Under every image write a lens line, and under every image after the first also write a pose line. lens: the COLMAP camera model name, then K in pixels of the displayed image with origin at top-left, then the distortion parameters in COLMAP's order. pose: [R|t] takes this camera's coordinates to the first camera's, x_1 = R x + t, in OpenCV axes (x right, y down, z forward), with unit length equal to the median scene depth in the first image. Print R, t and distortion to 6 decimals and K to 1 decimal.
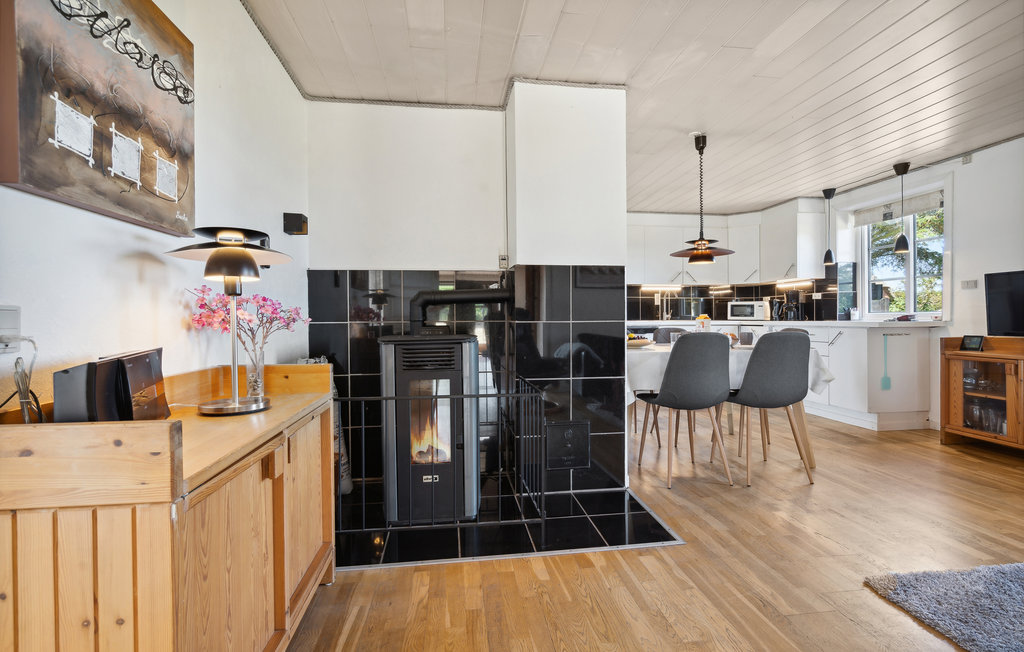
lens RADIAL K [[477.9, 0, 512.0], [0, 477.9, 326.0], [0, 0, 1]] dist [0.000805, 0.000126]
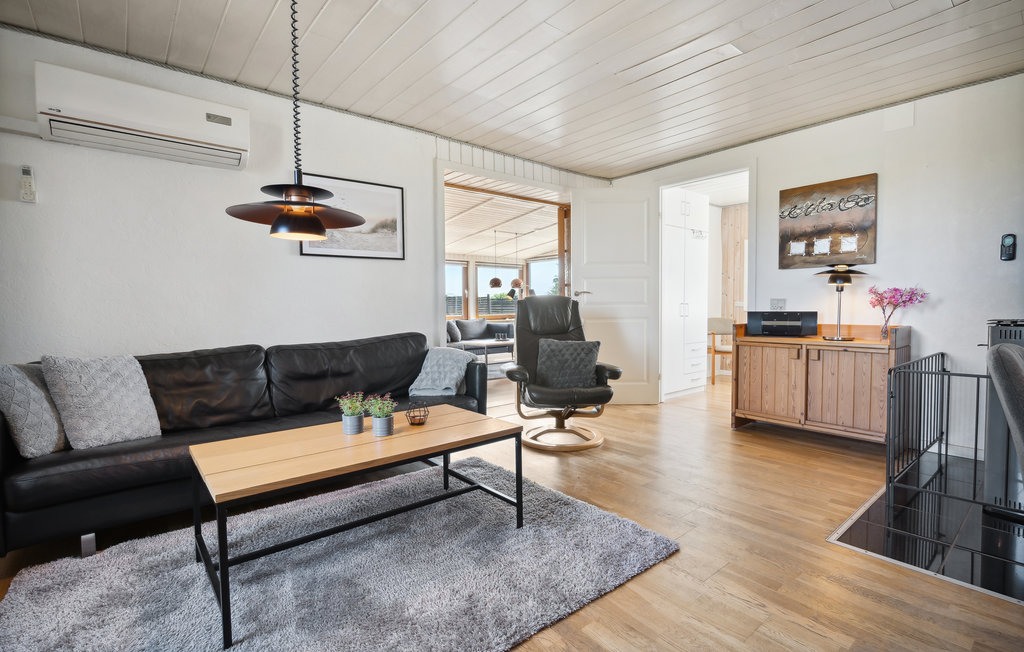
lens RADIAL K [[477.9, 0, 512.0], [0, 477.9, 326.0], [0, 0, 1]] dist [0.000805, 0.000126]
pose [[-0.848096, 0.030846, -0.528943, 2.135083], [0.000164, 0.998319, 0.057956, -0.030127], [0.529842, 0.049066, -0.846676, 2.245317]]
